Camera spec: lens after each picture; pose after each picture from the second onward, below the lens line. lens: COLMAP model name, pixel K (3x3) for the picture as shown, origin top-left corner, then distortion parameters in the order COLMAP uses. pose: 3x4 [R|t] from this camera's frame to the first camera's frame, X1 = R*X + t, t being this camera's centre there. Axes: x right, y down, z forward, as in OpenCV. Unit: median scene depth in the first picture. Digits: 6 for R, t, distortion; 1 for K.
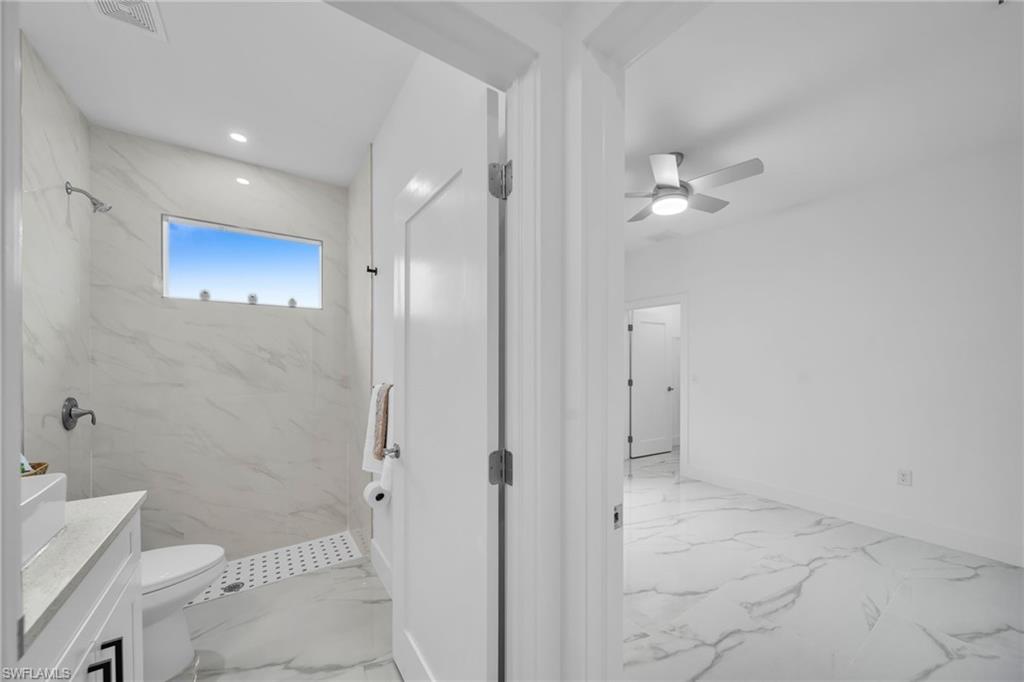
lens RADIAL K [[365.1, 0, 510.6], [0, 365.1, 361.6], [0, 0, 1]] dist [-0.001615, -0.000556]
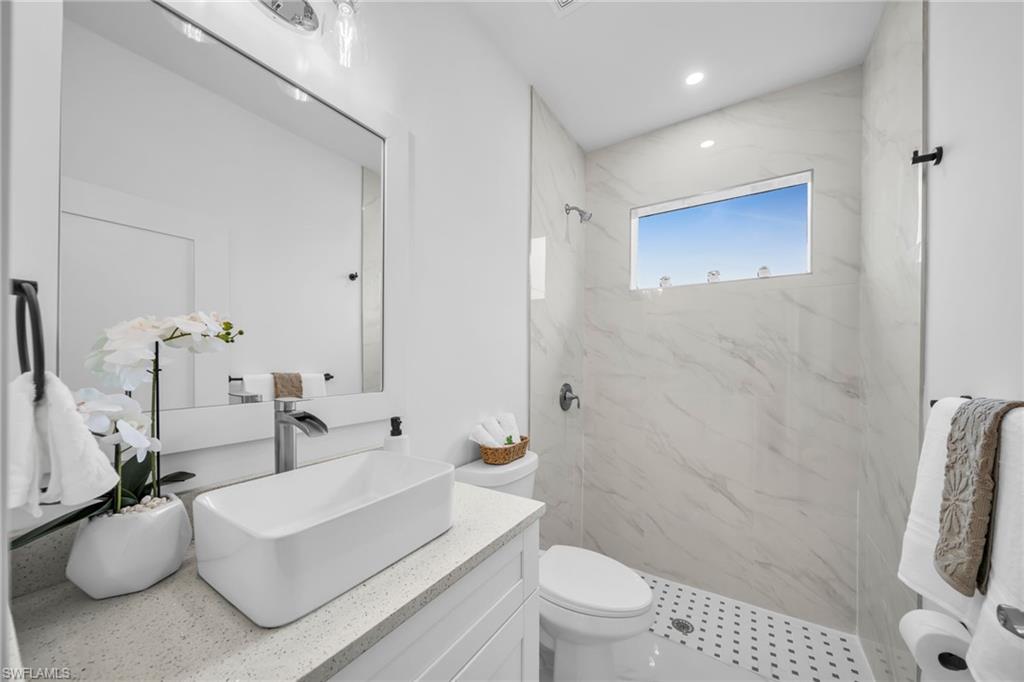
lens RADIAL K [[365.1, 0, 510.6], [0, 365.1, 361.6], [0, 0, 1]] dist [-0.001615, -0.000556]
pose [[0.378225, 0.006466, -0.925691, -0.142581], [-0.007856, 0.999962, 0.003775, 0.020066], [0.925681, 0.005844, 0.378261, 0.315500]]
